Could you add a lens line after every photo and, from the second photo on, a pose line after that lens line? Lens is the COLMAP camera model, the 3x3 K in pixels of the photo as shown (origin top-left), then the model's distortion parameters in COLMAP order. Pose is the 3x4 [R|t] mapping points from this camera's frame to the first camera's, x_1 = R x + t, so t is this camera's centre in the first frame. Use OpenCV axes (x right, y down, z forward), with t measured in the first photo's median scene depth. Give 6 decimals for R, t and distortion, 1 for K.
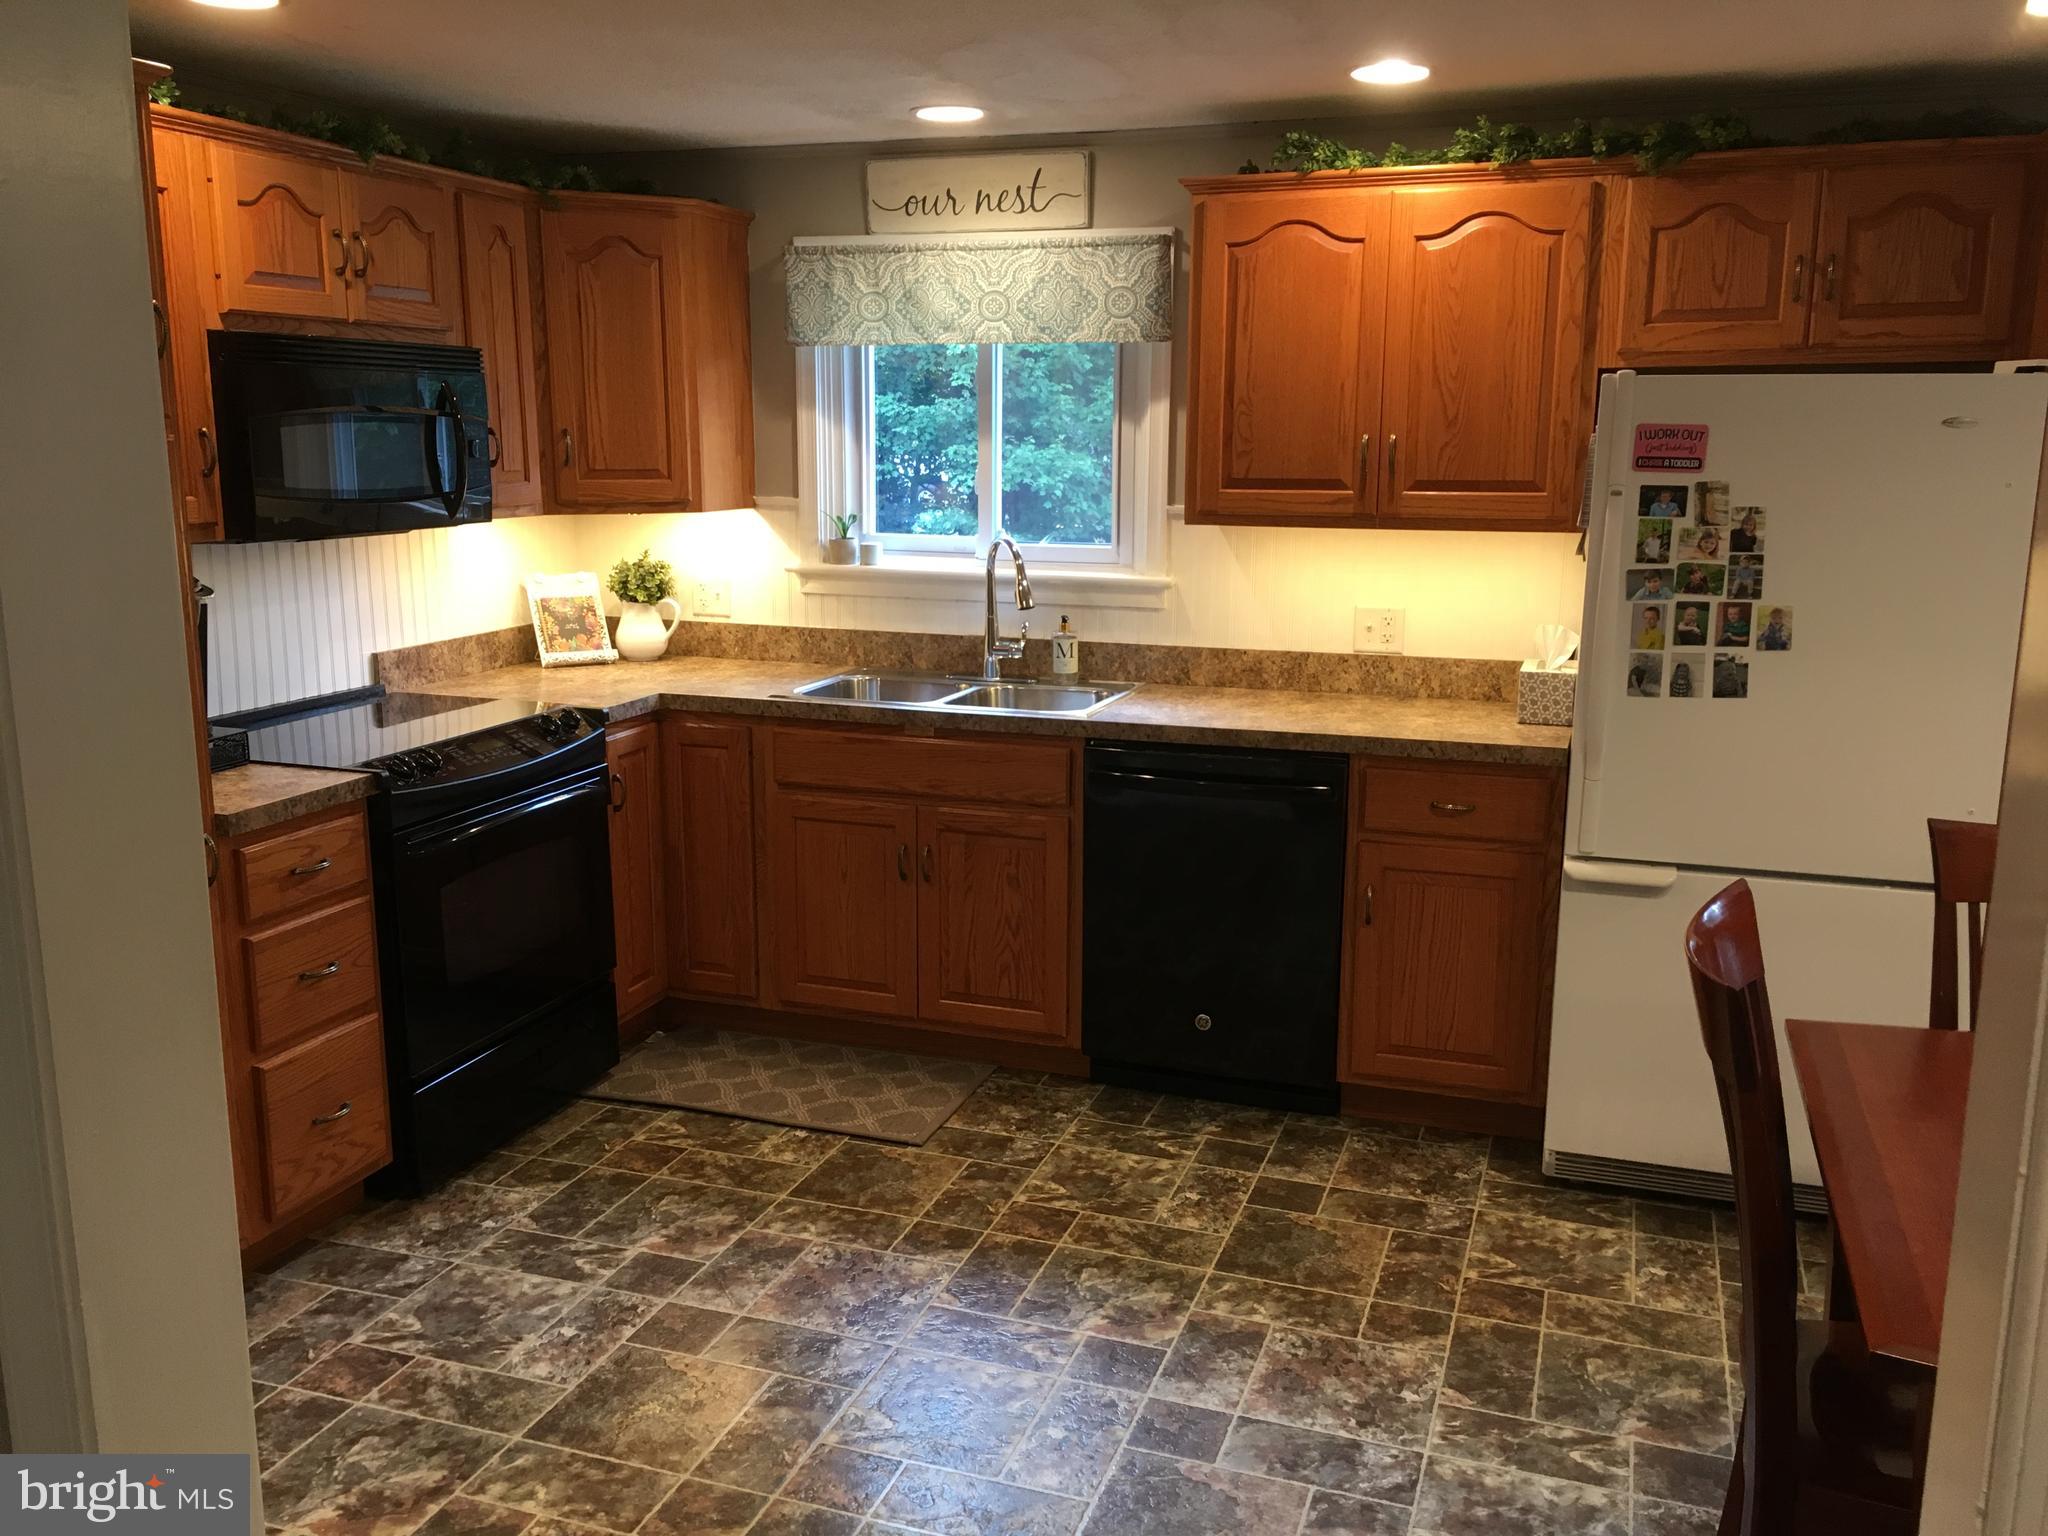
lens RADIAL K [[1731.6, 0, 1016.3], [0, 1731.6, 756.6], [0, 0, 1]] dist [0.084034, -0.100614]
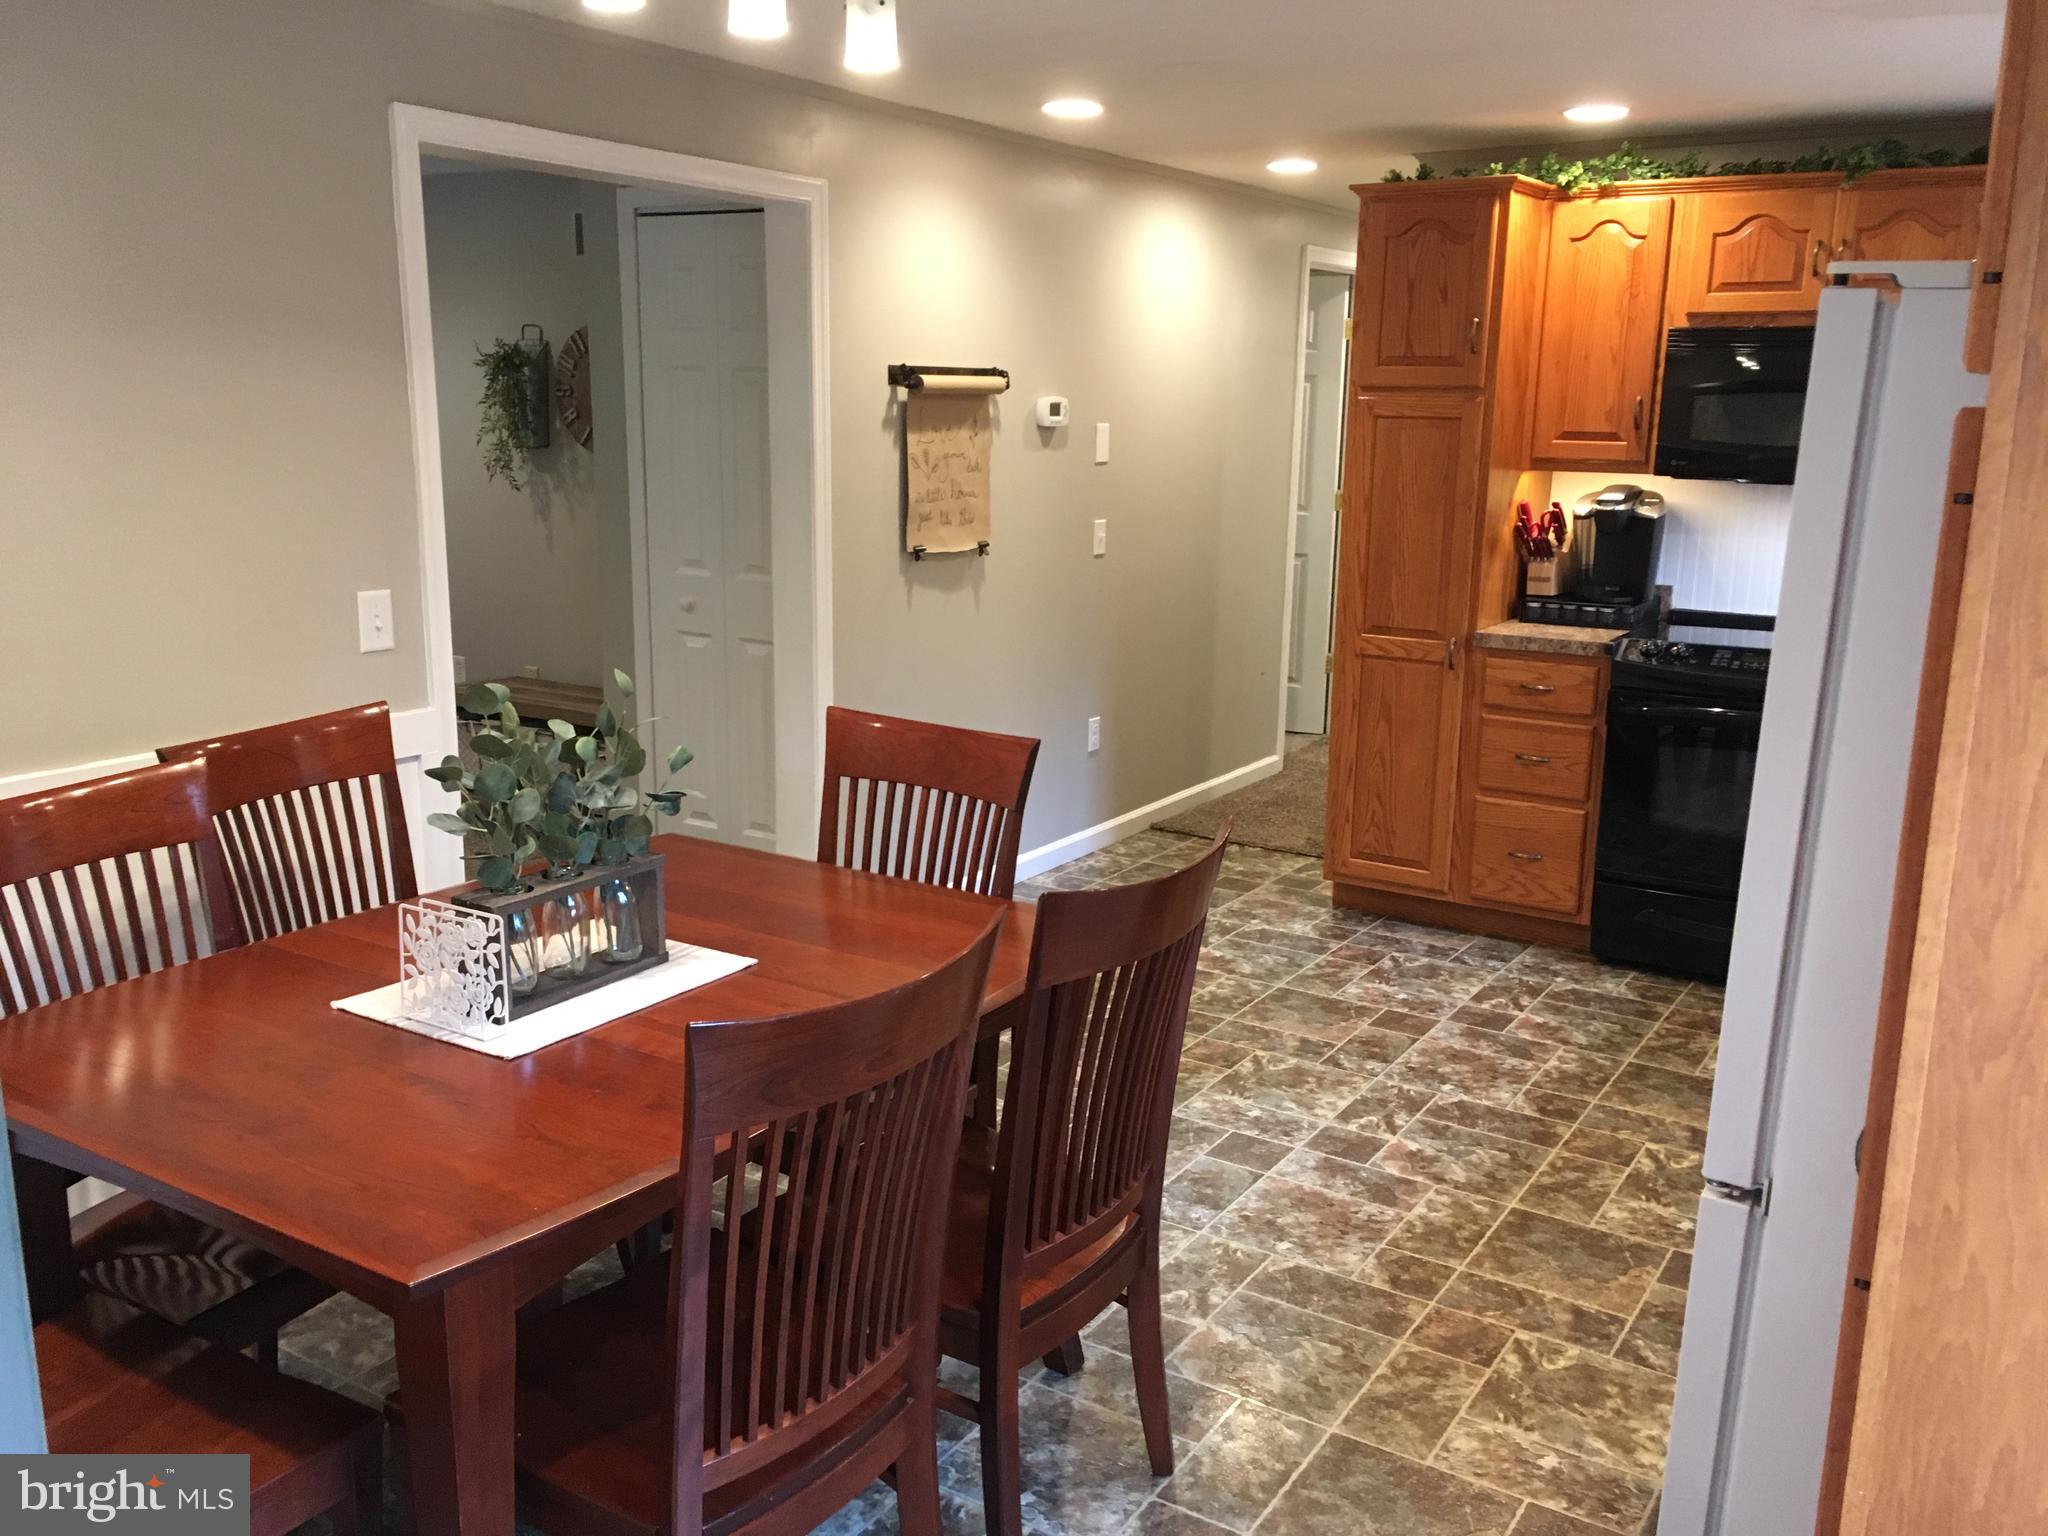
lens RADIAL K [[1731.6, 0, 1018.0], [0, 1731.6, 780.6], [0, 0, 1]] dist [0.084034, -0.100614]
pose [[-0.234129, 0.207839, -0.949730, 1.123974], [-0.198166, 0.946171, 0.255912, -0.154040], [0.951795, 0.248120, -0.180339, 0.850195]]
